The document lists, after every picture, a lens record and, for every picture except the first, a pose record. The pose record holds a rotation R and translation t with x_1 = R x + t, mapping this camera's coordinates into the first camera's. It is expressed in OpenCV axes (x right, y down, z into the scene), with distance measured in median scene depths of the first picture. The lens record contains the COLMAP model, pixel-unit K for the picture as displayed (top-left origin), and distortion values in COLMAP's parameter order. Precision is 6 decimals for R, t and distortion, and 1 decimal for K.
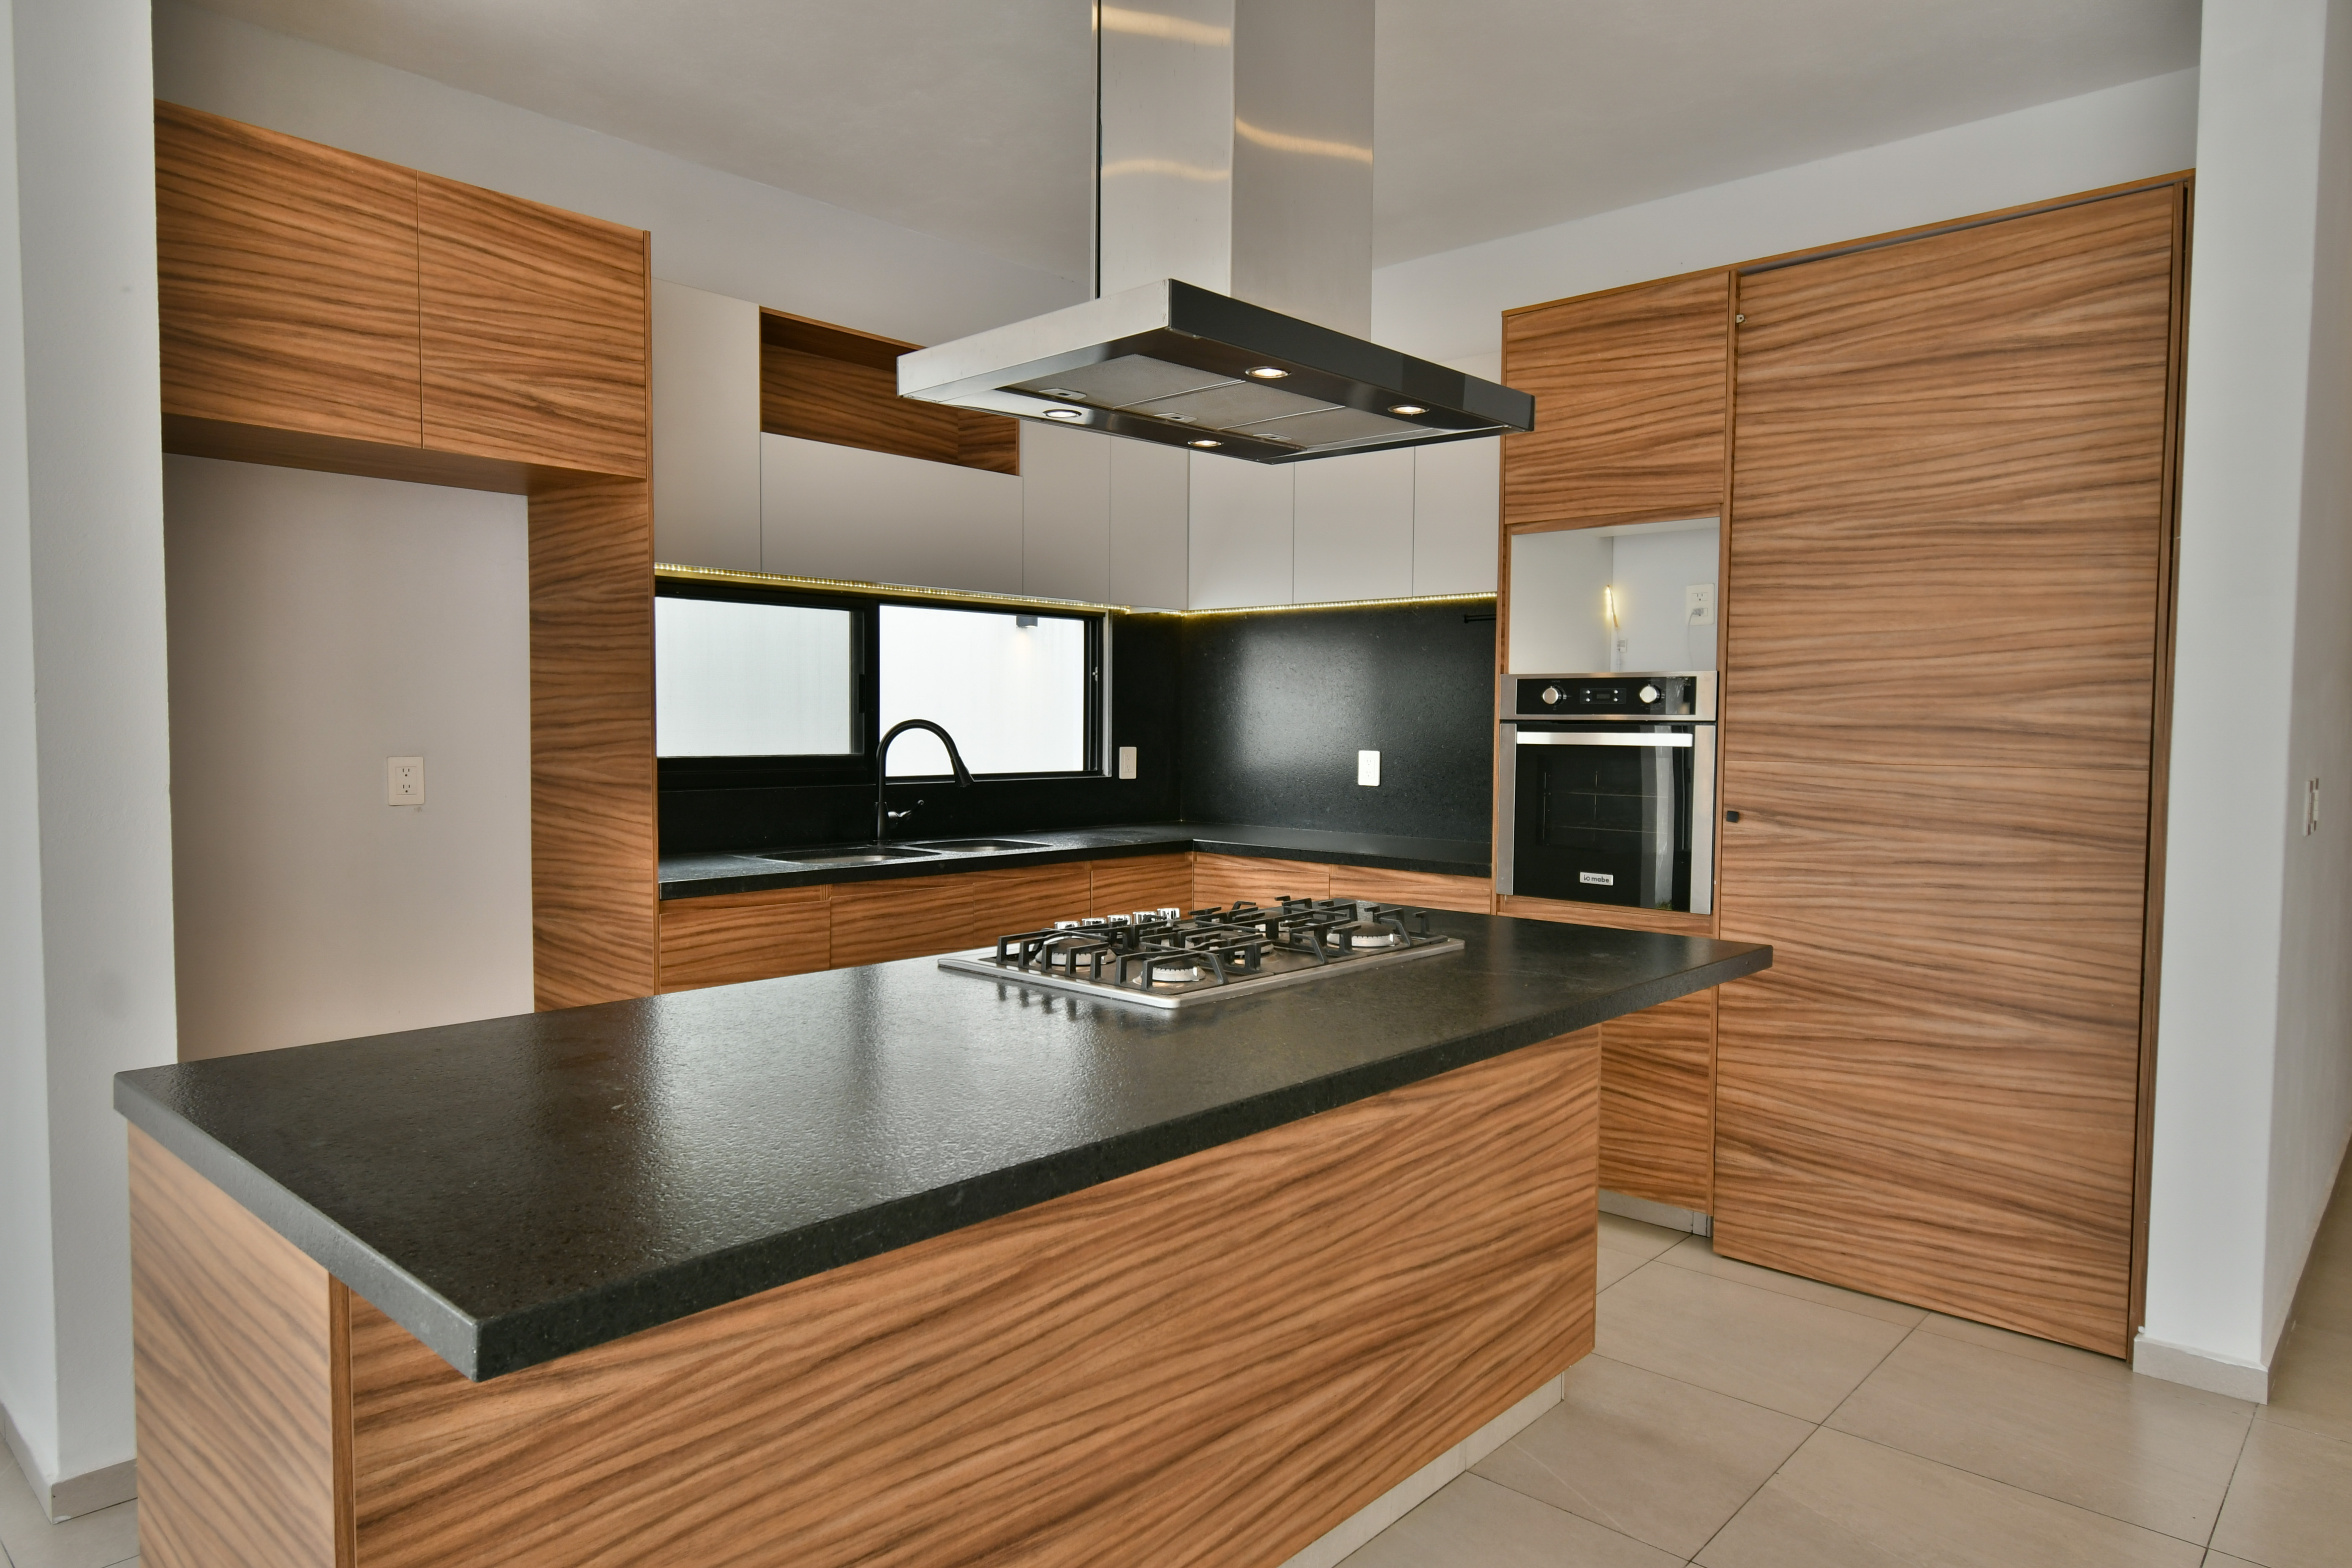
lens RADIAL K [[1445.6, 0, 1174.4], [0, 1445.6, 796.5], [0, 0, 1]] dist [0.001119, 0.000071]
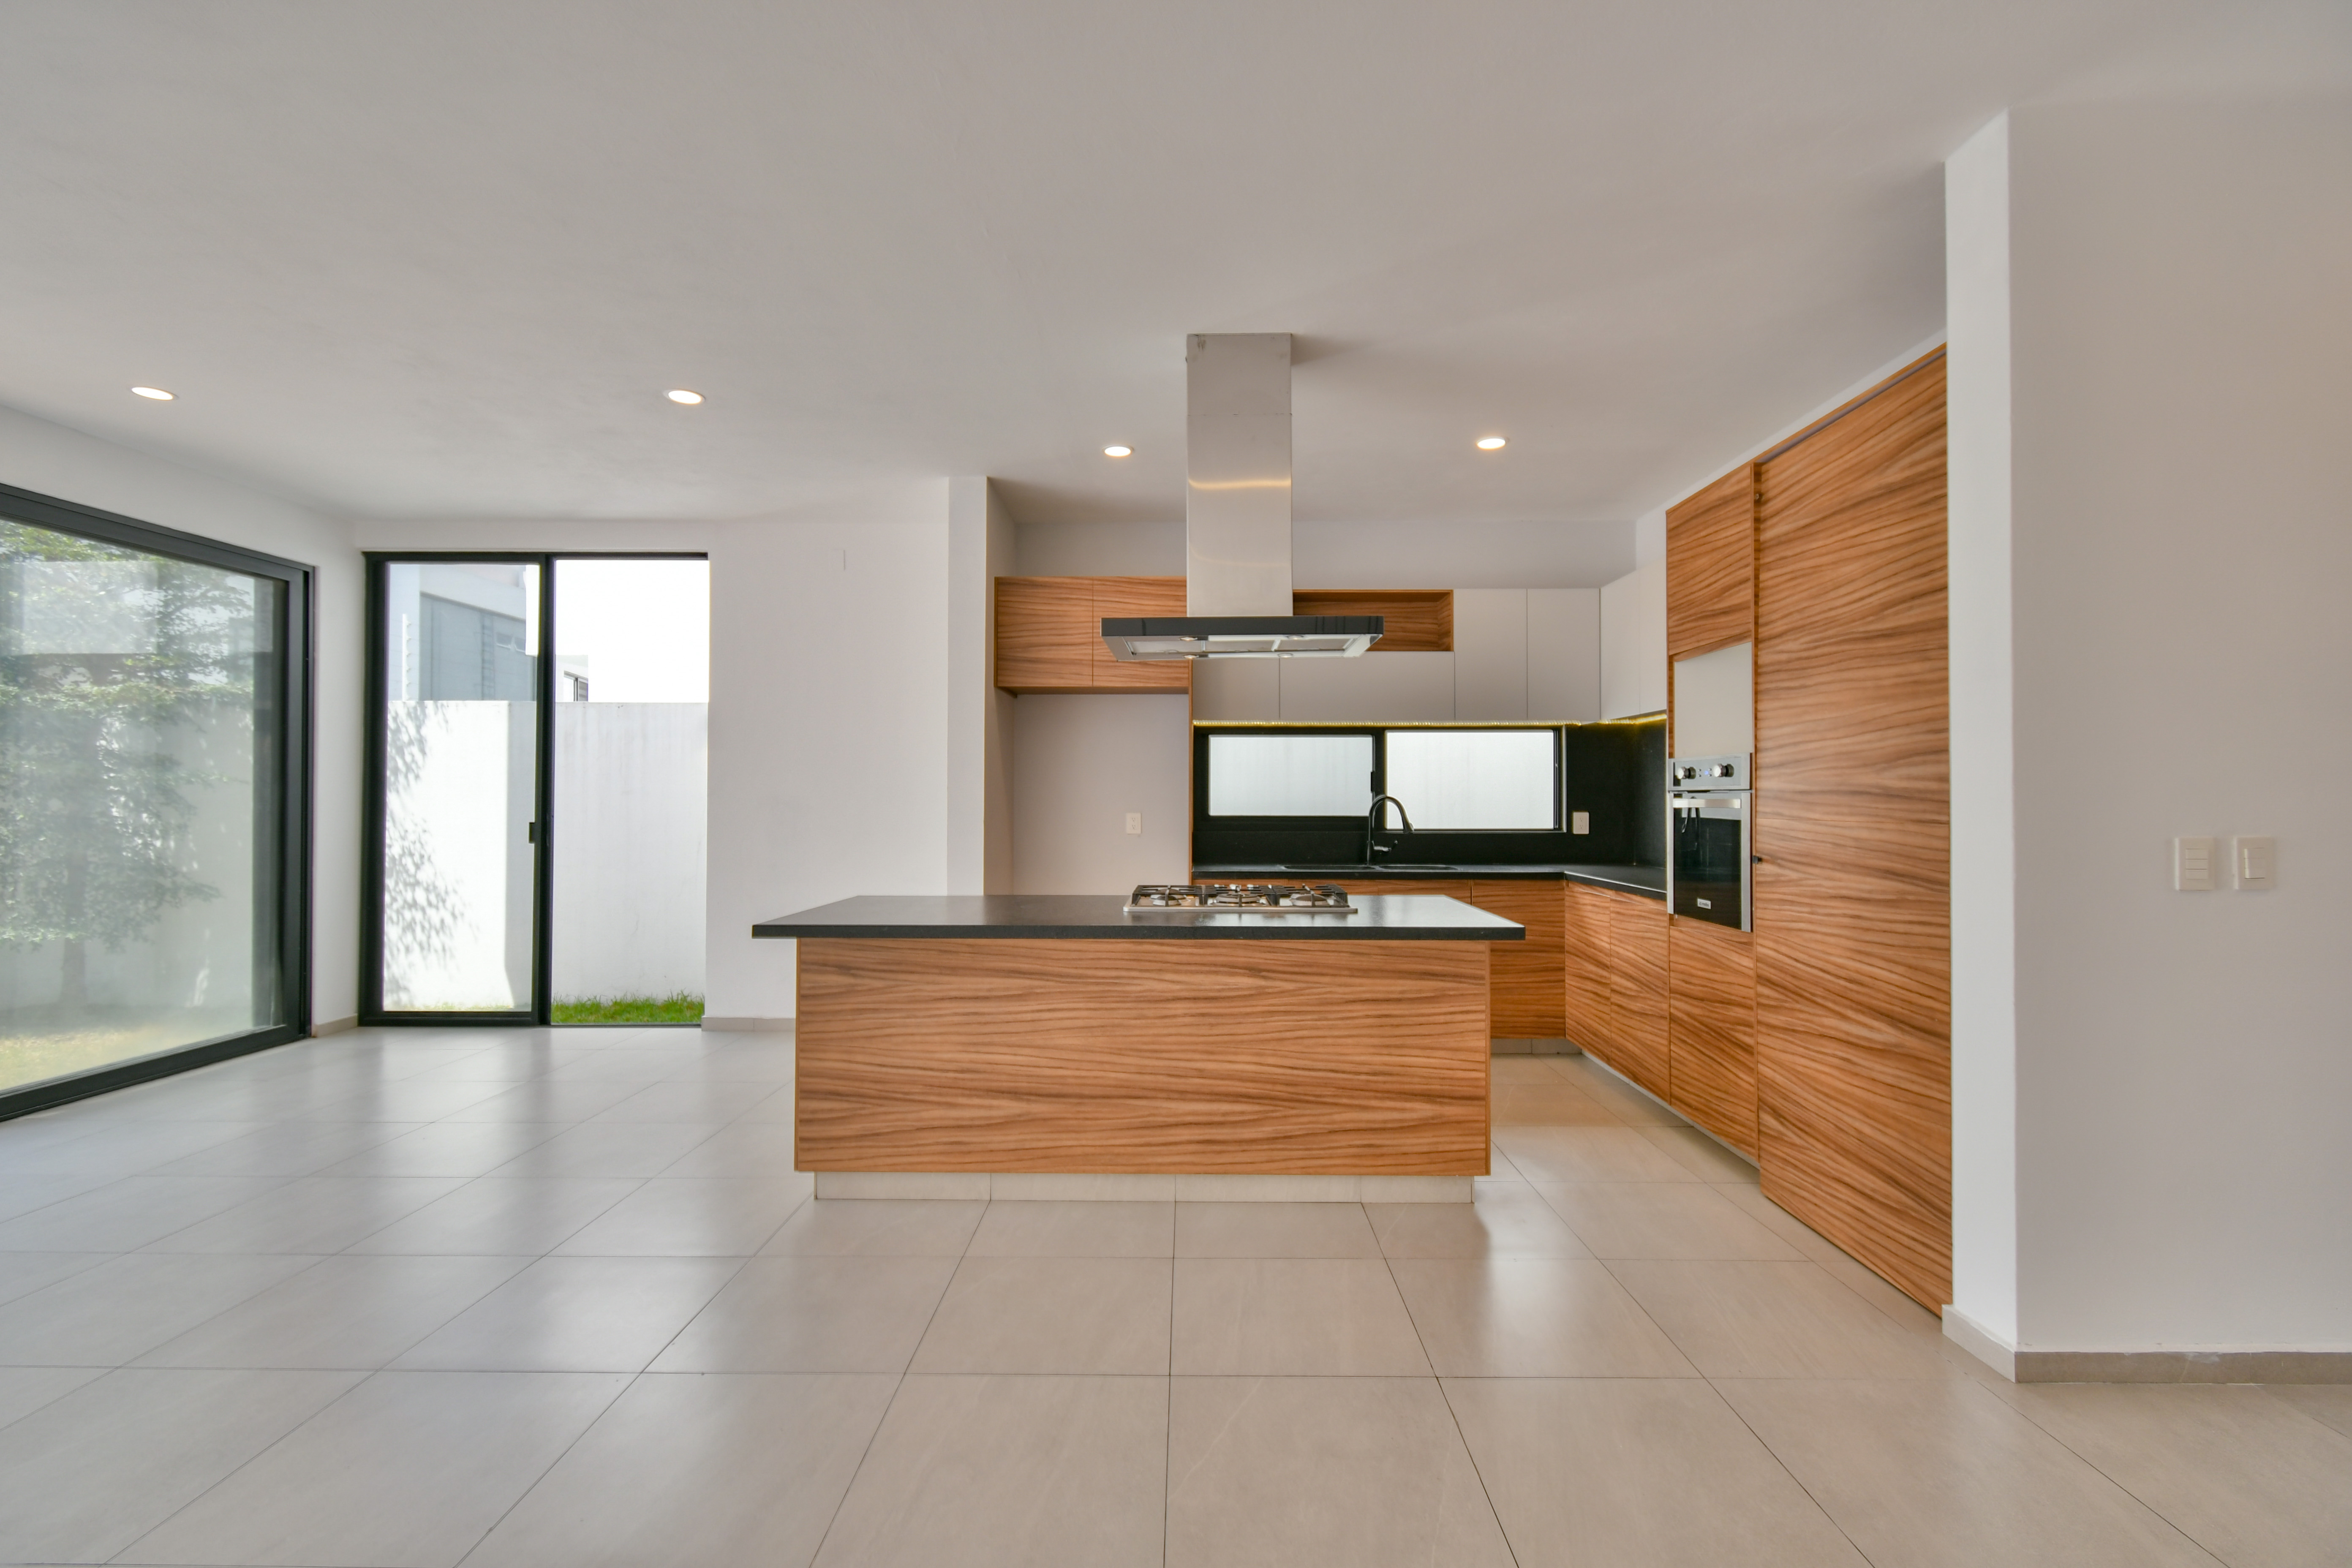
lens RADIAL K [[1037.4, 0, 1179.2], [0, 1037.4, 790.4], [0, 0, 1]] dist [0.010880, -0.000281]
pose [[0.665242, -0.013683, -0.746503, 0.800701], [-0.034286, 0.998217, -0.048851, 0.015873], [0.745840, 0.058092, 0.663587, -0.052850]]
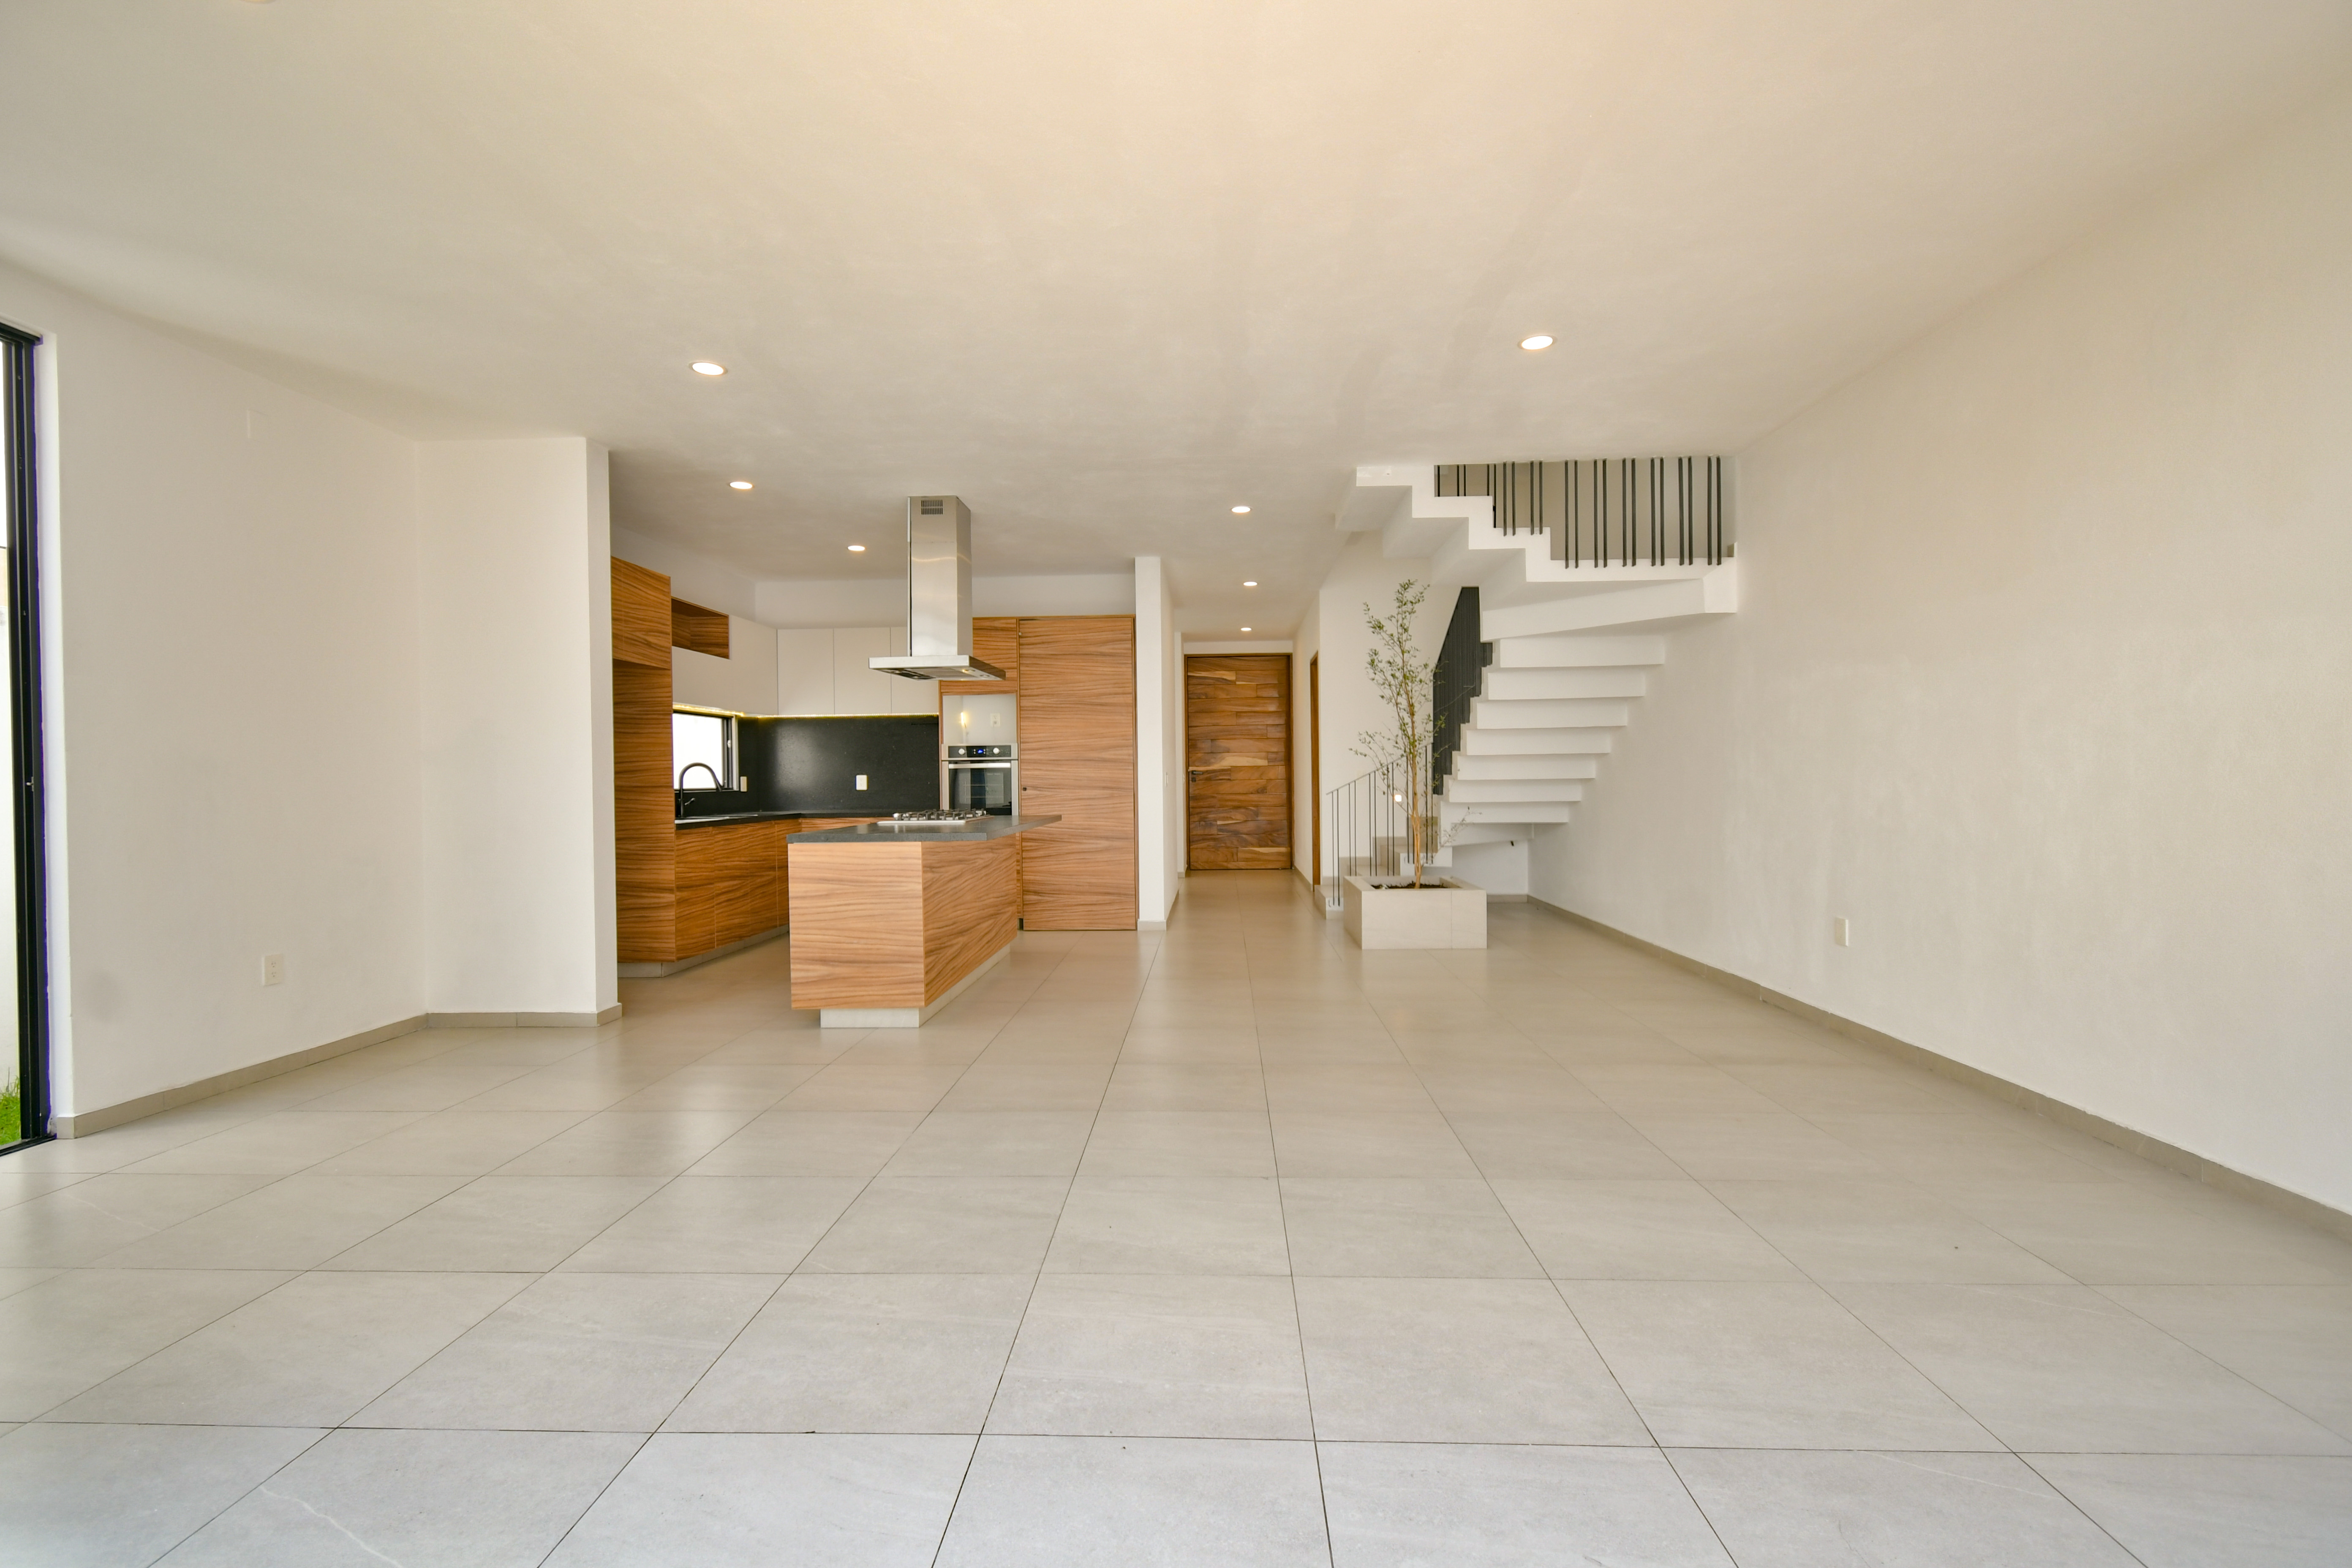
lens RADIAL K [[1037.4, 0, 1177.0], [0, 1037.4, 783.7], [0, 0, 1]] dist [0.010880, -0.000281]
pose [[0.765370, -0.021640, 0.643227, -0.875608], [0.052107, 0.998237, -0.028417, 0.089872], [-0.641478, 0.055266, 0.765148, -1.020048]]
